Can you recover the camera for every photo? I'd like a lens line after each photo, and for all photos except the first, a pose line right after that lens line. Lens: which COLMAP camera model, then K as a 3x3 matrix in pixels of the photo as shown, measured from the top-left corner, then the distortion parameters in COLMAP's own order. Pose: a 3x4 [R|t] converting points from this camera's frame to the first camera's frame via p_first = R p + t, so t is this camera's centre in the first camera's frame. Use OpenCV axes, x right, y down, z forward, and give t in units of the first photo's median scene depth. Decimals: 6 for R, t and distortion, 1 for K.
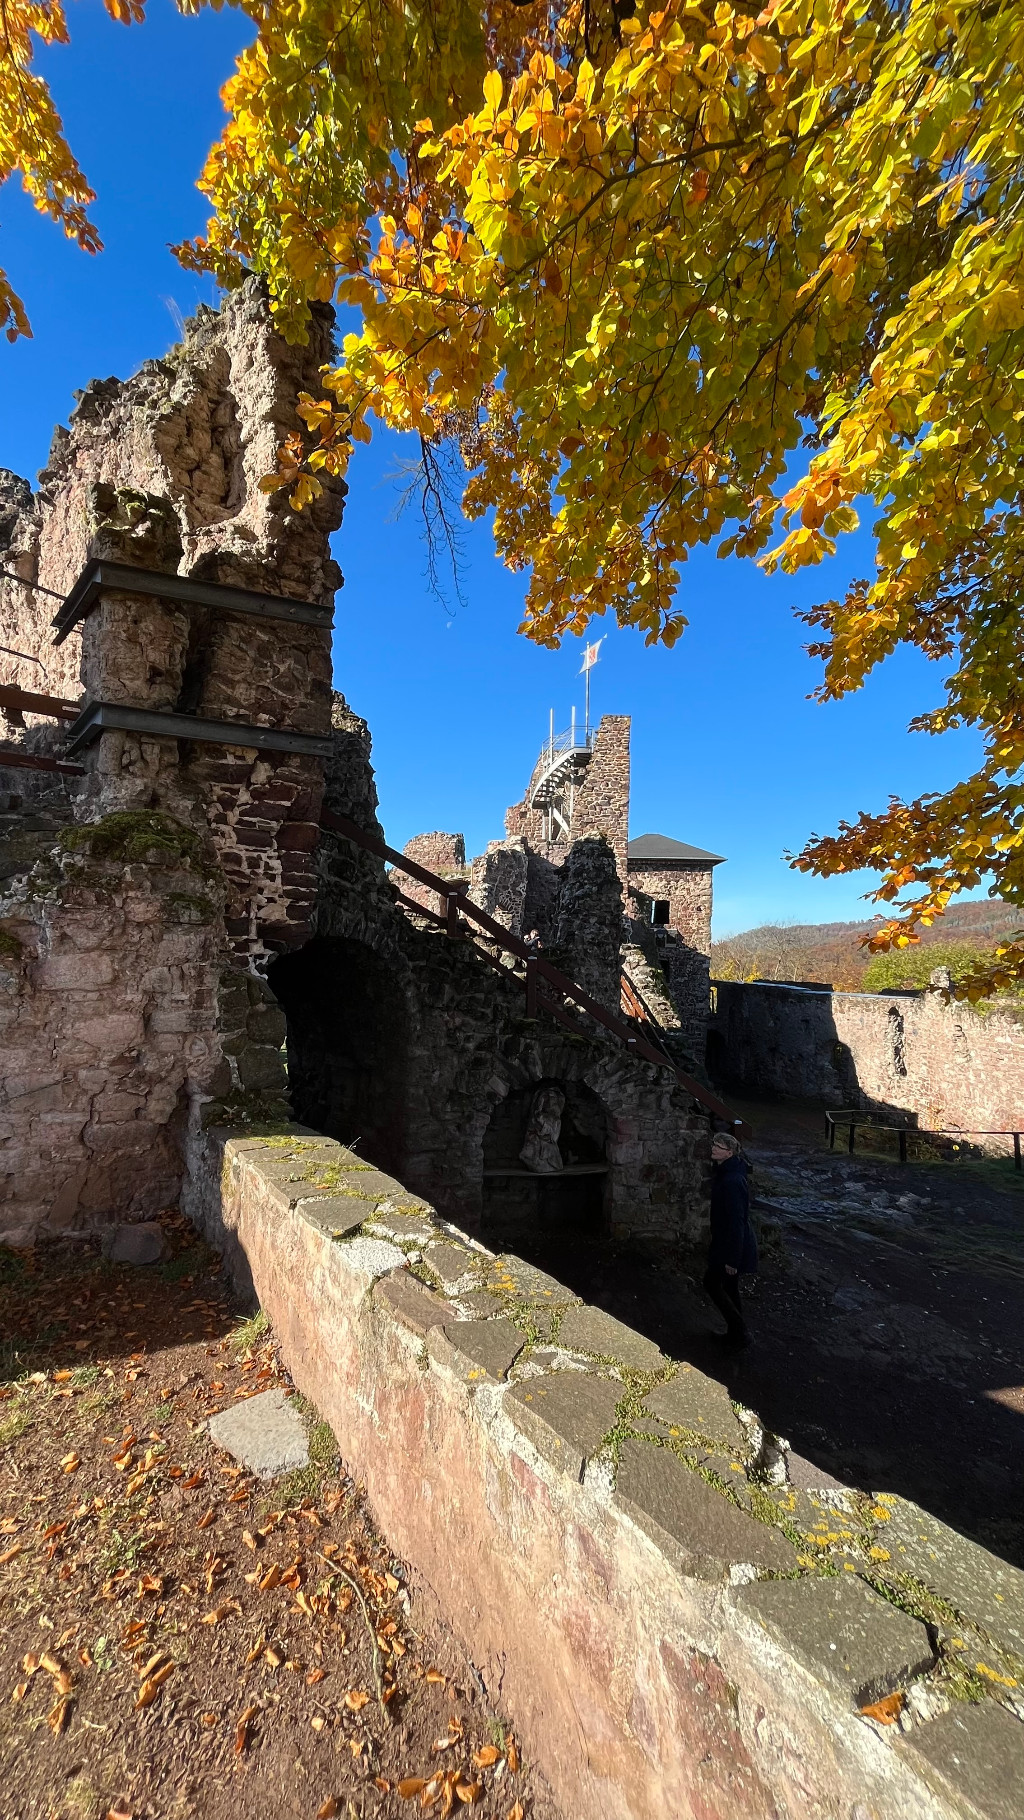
lens RADIAL K [[755.1, 0, 512.5], [0, 755.1, 901.4], [0, 0, 1]] dist [-0.001778, -0.000615]
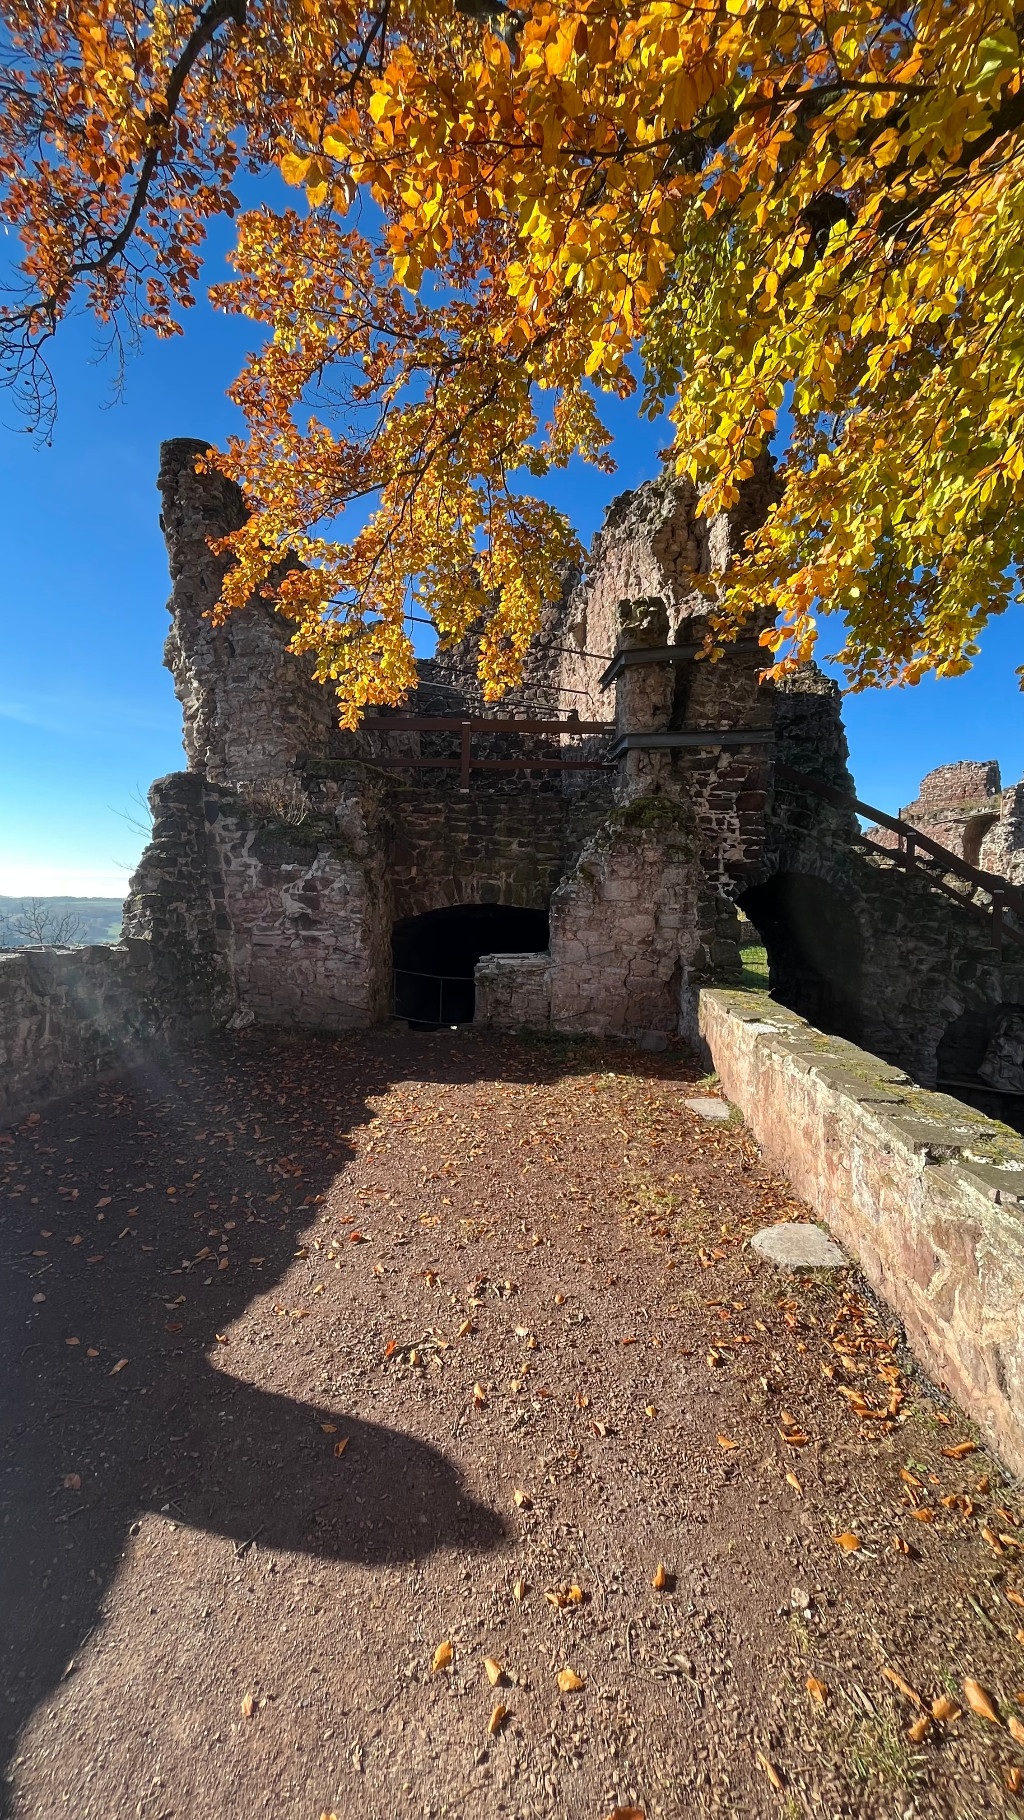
lens RADIAL K [[755.1, 0, 513.2], [0, 755.1, 903.6], [0, 0, 1]] dist [-0.001778, -0.000615]
pose [[0.794350, 0.005290, -0.607438, 0.248553], [0.039500, 0.997396, 0.060341, 0.004260], [0.606175, -0.071926, 0.792072, -0.460695]]
